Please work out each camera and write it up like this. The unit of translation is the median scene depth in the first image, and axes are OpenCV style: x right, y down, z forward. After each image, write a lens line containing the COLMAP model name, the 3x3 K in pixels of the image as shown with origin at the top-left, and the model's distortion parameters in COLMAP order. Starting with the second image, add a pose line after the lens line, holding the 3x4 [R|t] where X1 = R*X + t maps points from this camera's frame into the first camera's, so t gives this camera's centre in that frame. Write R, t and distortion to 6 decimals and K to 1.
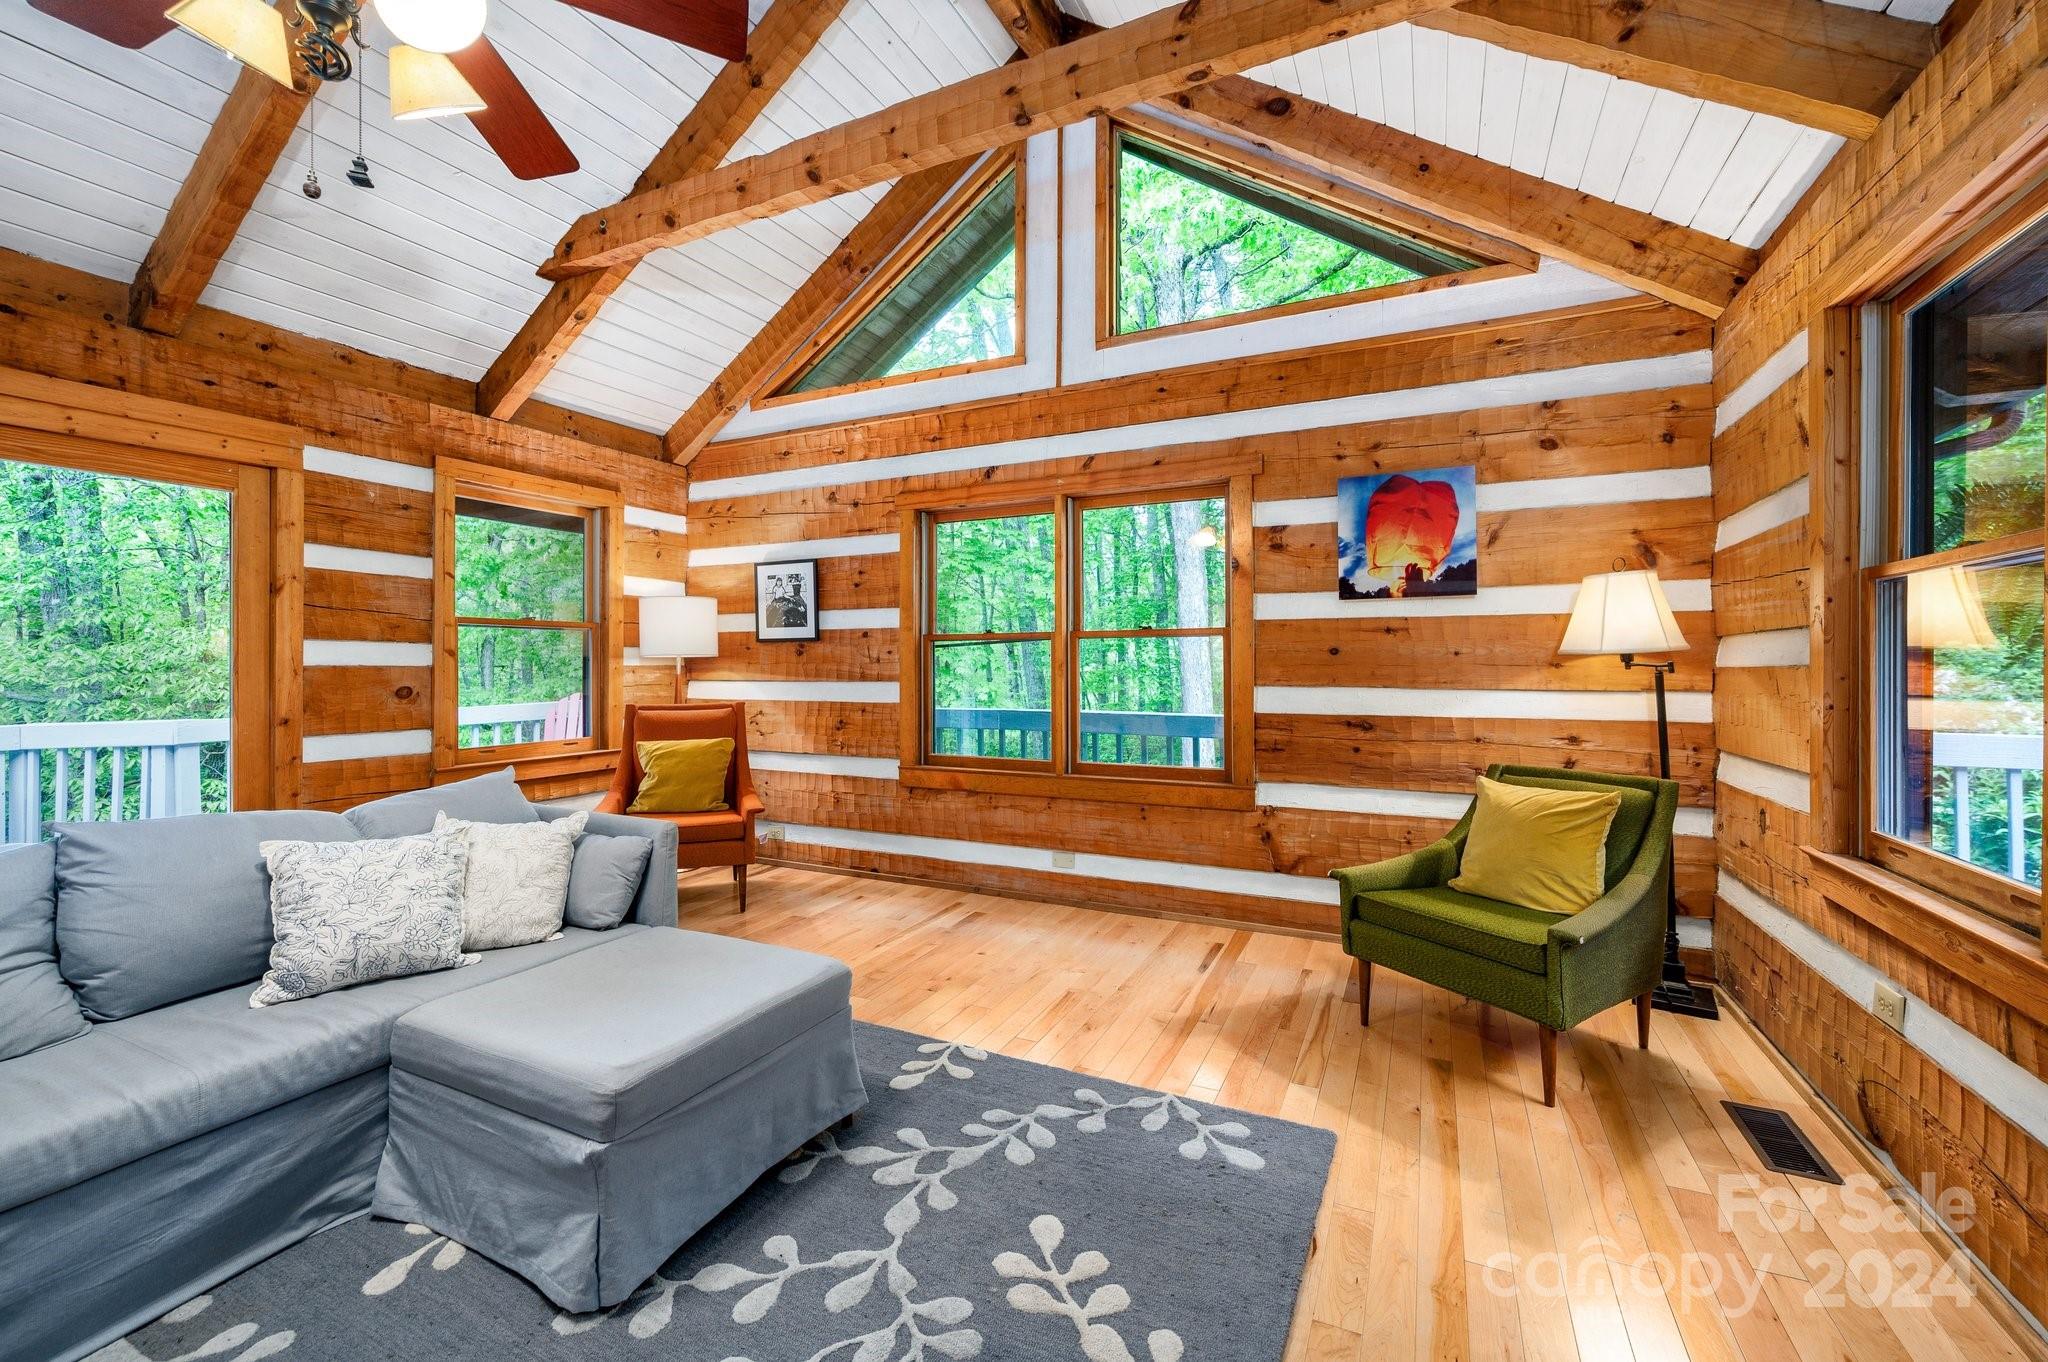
lens RADIAL K [[816.7, 0, 1029.3], [0, 816.7, 666.2], [0, 0, 1]] dist [-0.002107, 0.000374]
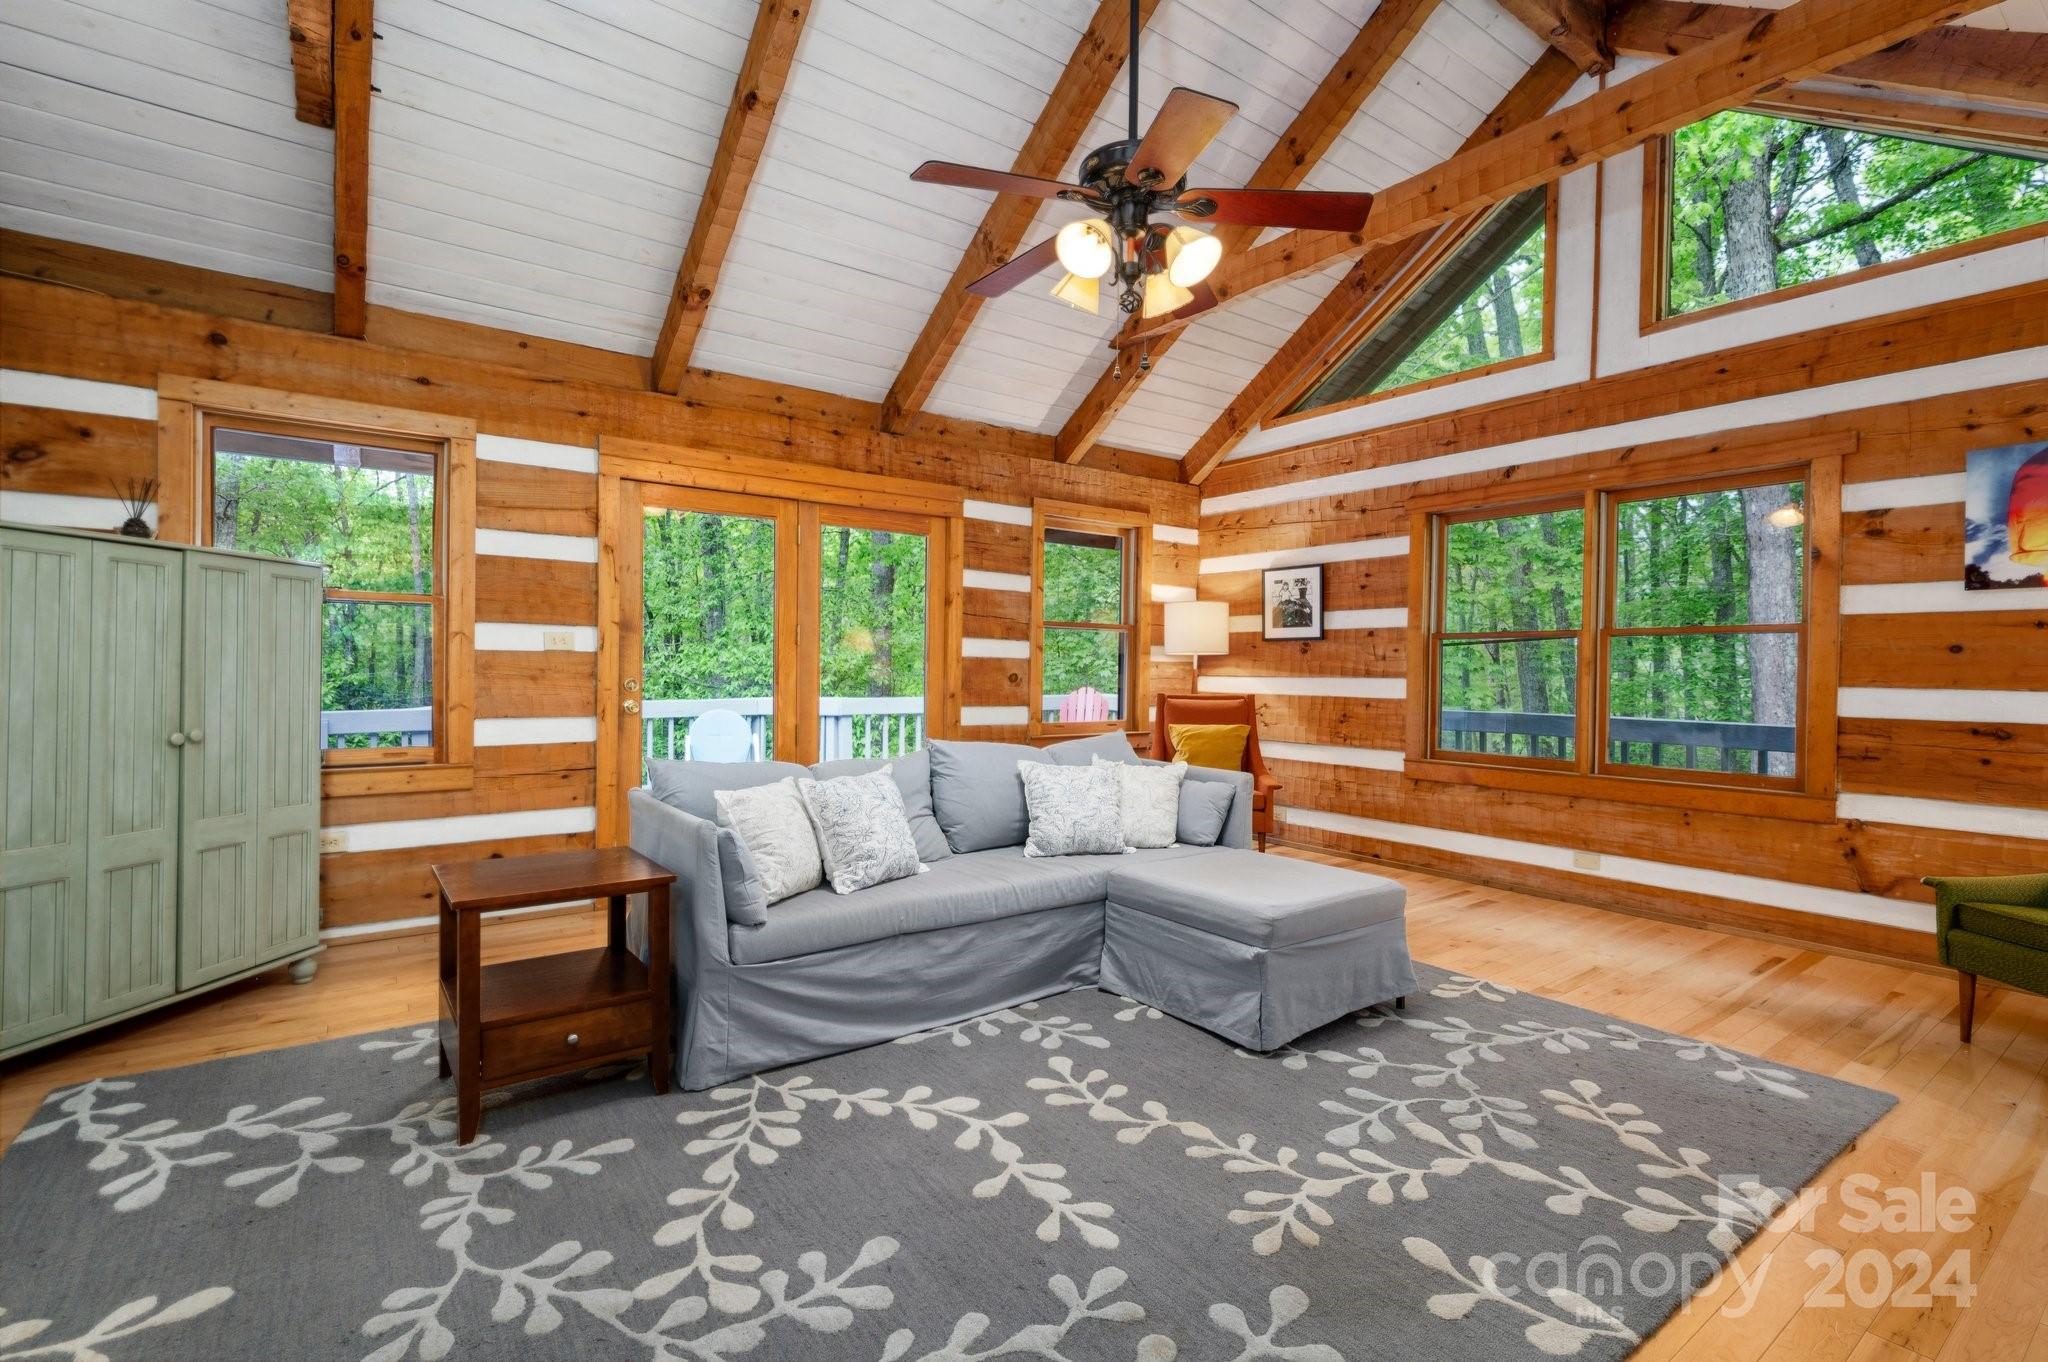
lens RADIAL K [[916.1, 0, 1026.0], [0, 916.1, 683.2], [0, 0, 1]] dist [-0.000910, -0.000073]
pose [[0.881384, 0.021329, -0.471919, -0.043170], [-0.016592, 0.999762, 0.014197, 0.020975], [0.472109, -0.004683, 0.881528, -0.338640]]
